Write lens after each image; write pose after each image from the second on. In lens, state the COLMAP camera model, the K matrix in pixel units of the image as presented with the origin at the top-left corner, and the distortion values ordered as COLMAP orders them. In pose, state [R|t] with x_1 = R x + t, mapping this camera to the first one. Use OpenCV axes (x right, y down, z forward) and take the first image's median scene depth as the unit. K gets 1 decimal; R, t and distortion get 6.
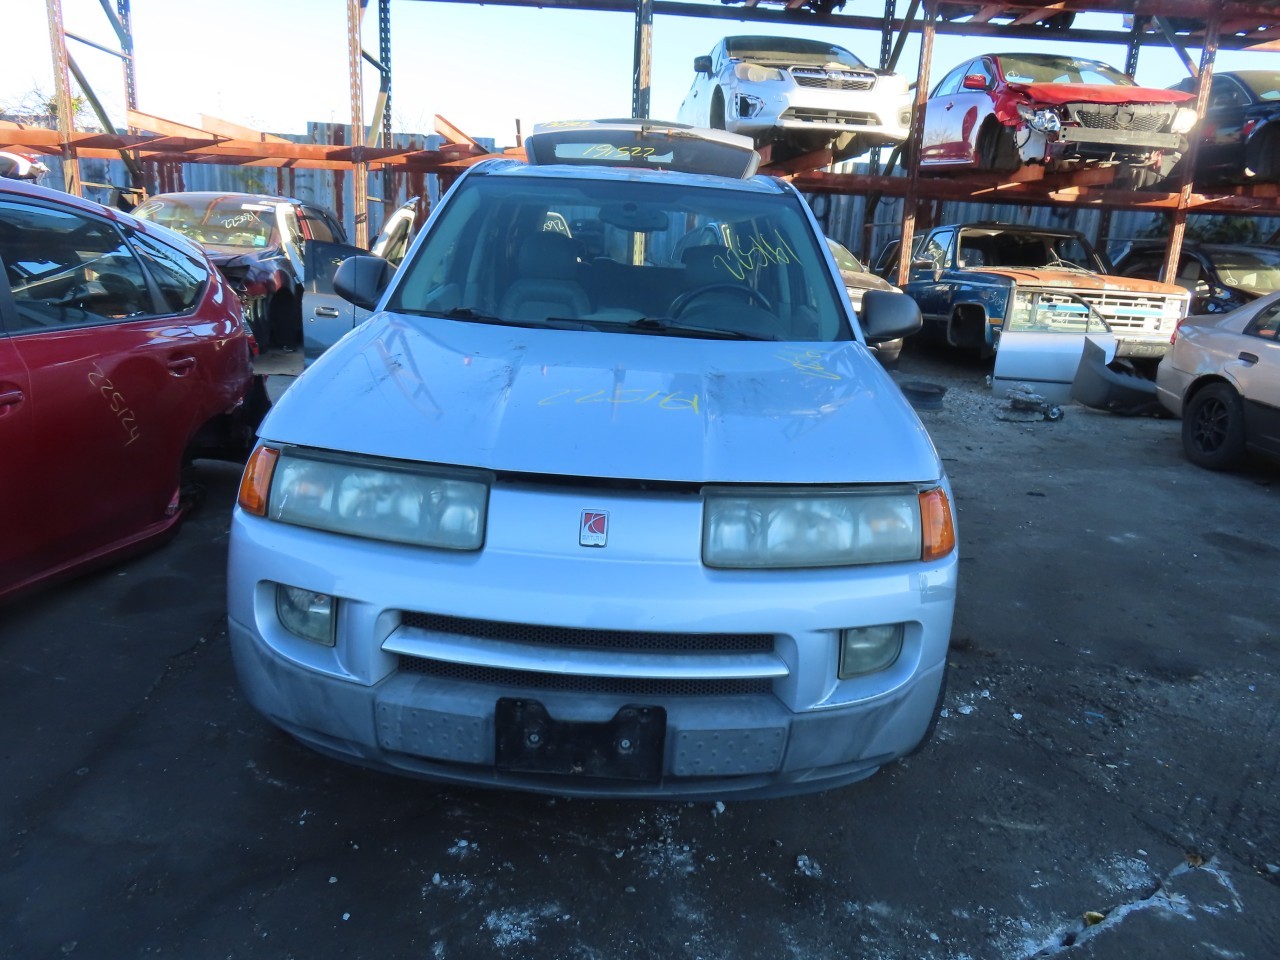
lens RADIAL K [[966.7, 0, 636.3], [0, 966.7, 480.4], [0, 0, 1]] dist [-0.005768, 0.003255]
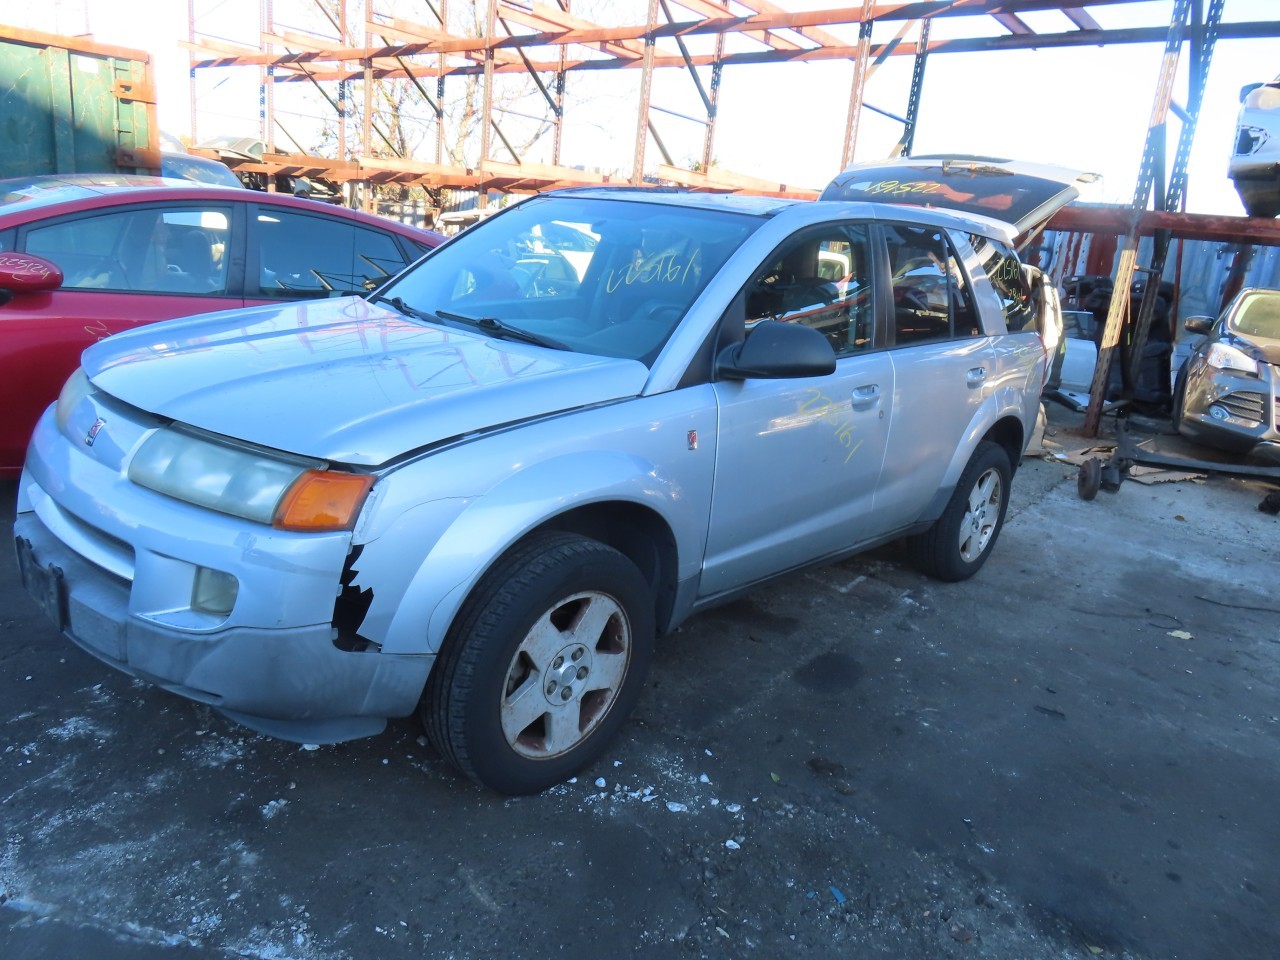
lens RADIAL K [[966.7, 0, 637.0], [0, 966.7, 481.1], [0, 0, 1]] dist [-0.005768, 0.003255]
pose [[0.724742, 0.190182, -0.662254, 0.730121], [-0.231579, 0.972473, 0.025839, -0.047230], [0.648938, 0.134638, 0.748834, 0.274117]]
